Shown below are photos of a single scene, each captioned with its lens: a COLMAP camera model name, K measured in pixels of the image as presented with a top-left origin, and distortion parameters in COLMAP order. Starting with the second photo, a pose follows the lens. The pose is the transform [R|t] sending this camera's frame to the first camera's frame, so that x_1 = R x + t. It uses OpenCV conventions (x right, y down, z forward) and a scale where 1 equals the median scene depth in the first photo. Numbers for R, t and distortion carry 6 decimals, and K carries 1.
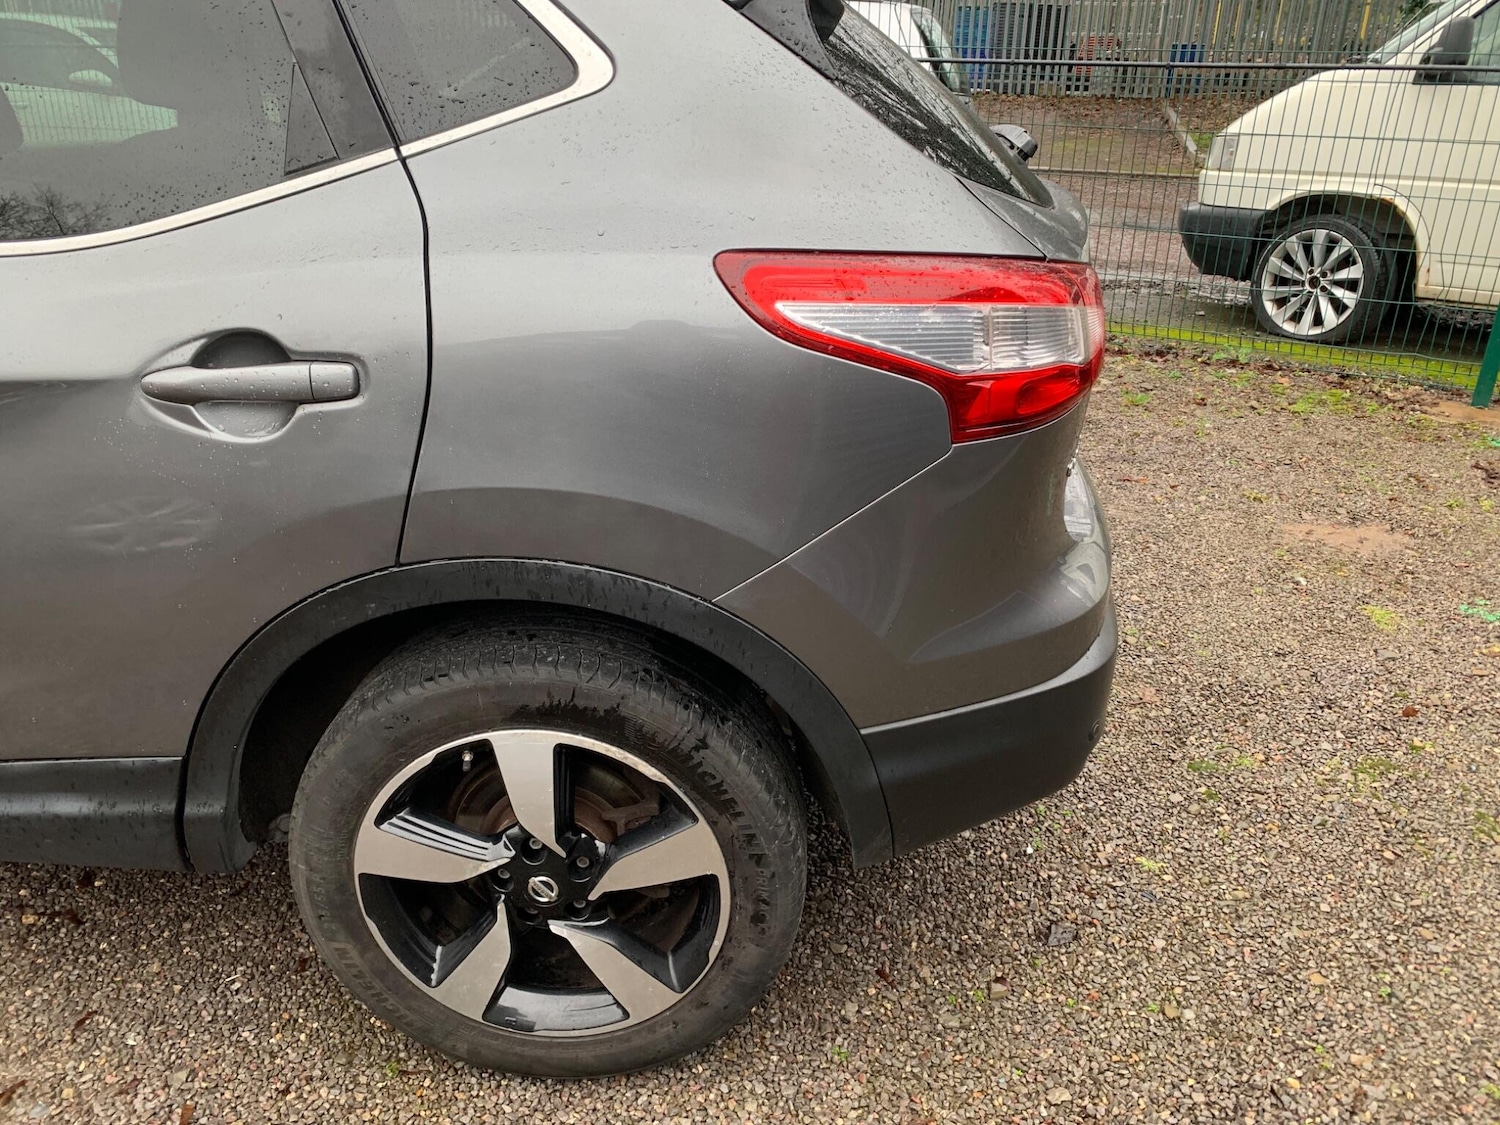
lens RADIAL K [[1152.5, 0, 750.0], [0, 1152.5, 562.5], [0, 0, 1]] dist [0.004949, -0.000576]
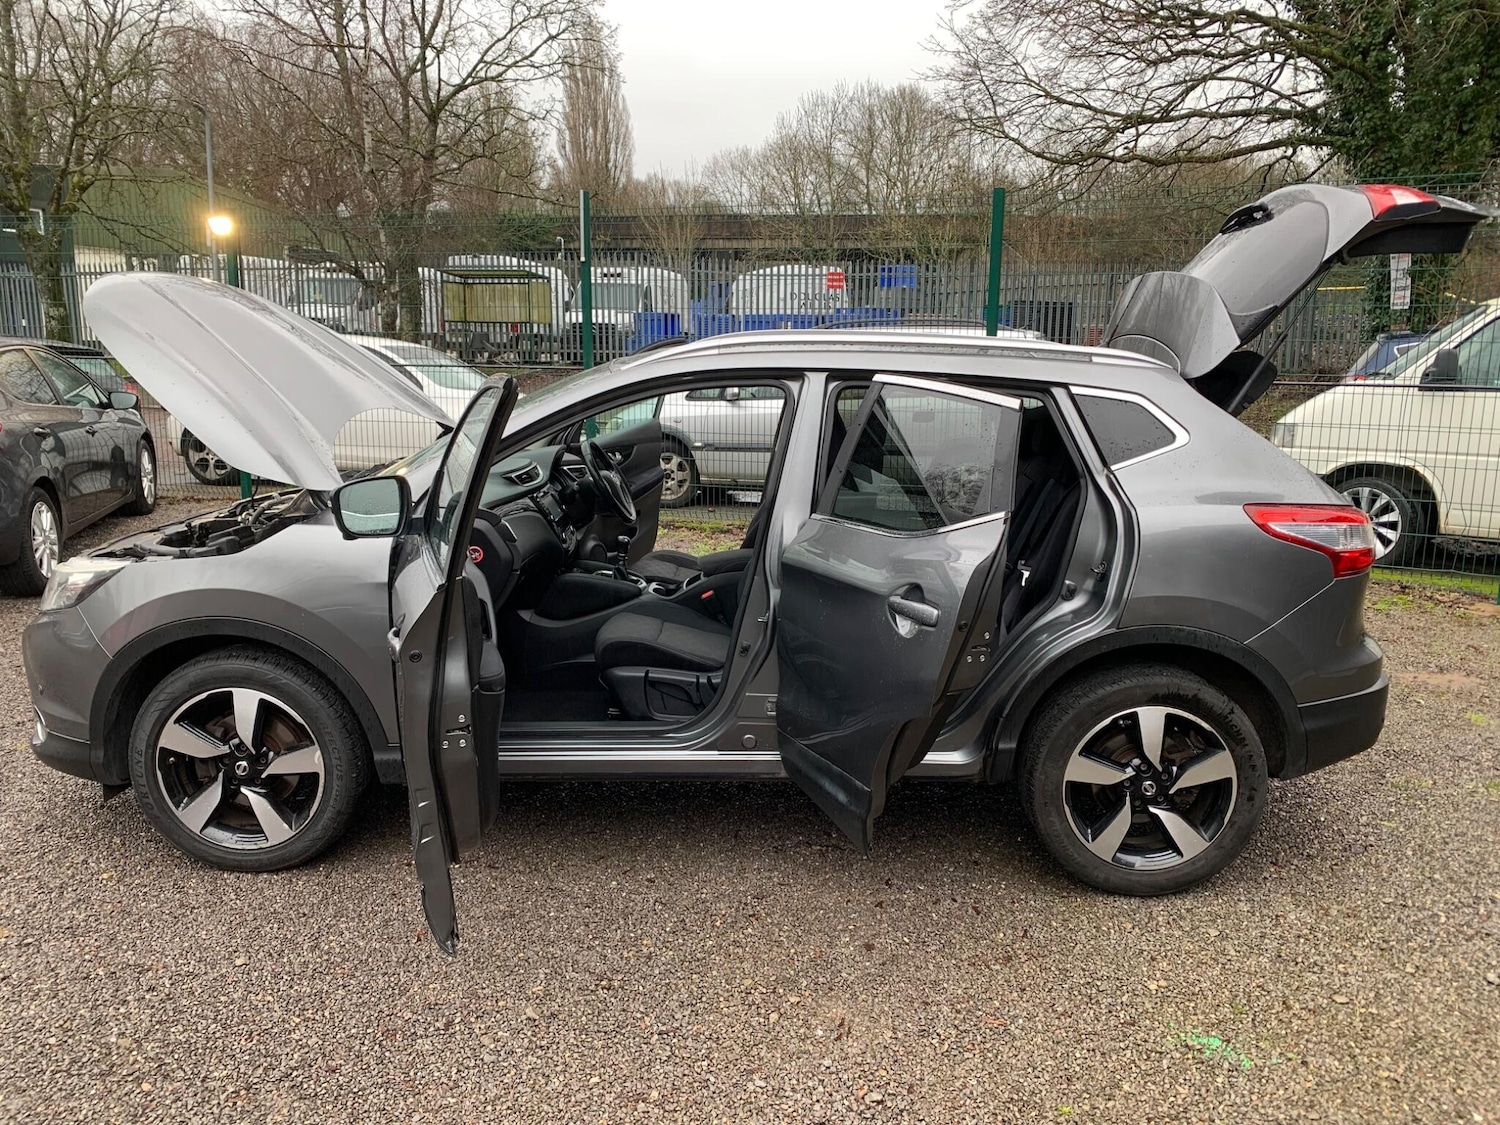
lens RADIAL K [[1154.4, 0, 750.7], [0, 1154.4, 554.2], [0, 0, 1]] dist [-0.000014, -0.000491]
pose [[0.999900, -0.009122, 0.010764, -0.876327], [0.011275, 0.975241, -0.220856, 0.299808], [-0.008482, 0.220956, 0.975247, -1.122979]]
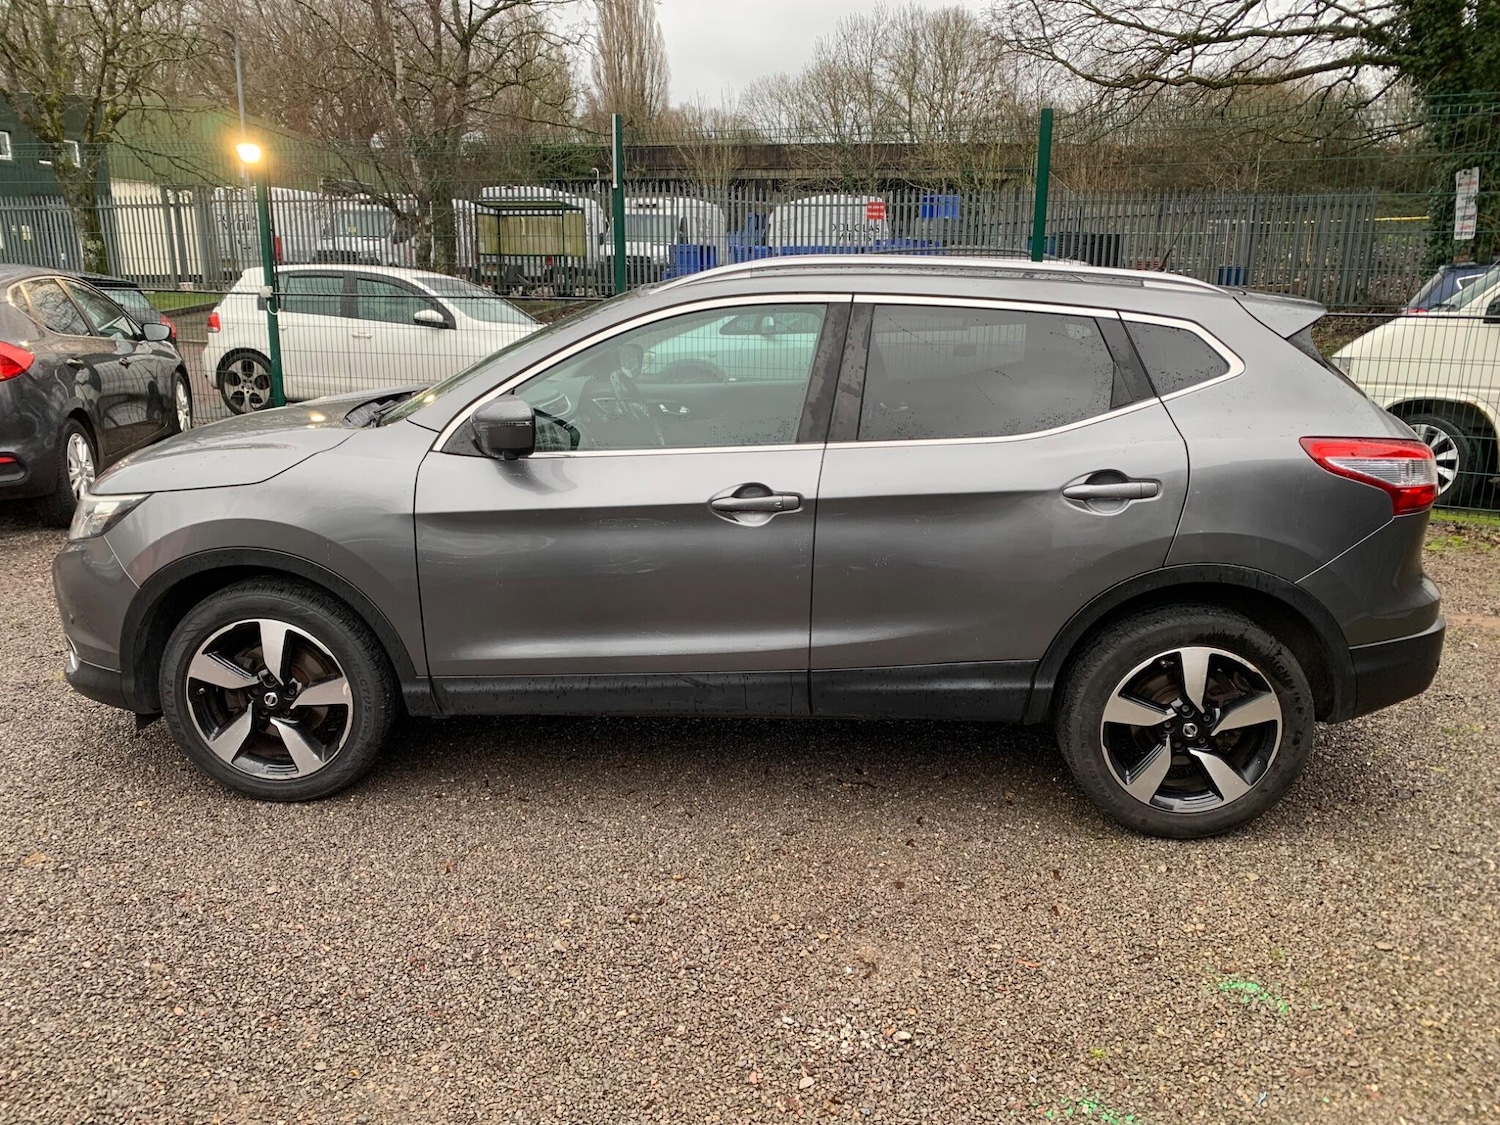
lens RADIAL K [[1152.7, 0, 747.7], [0, 1152.7, 569.7], [0, 0, 1]] dist [0.004220, -0.003758]
pose [[0.999734, -0.002150, -0.022982, -0.870631], [-0.001438, 0.987918, -0.154968, 0.296648], [0.023038, 0.154960, 0.987652, -1.073073]]
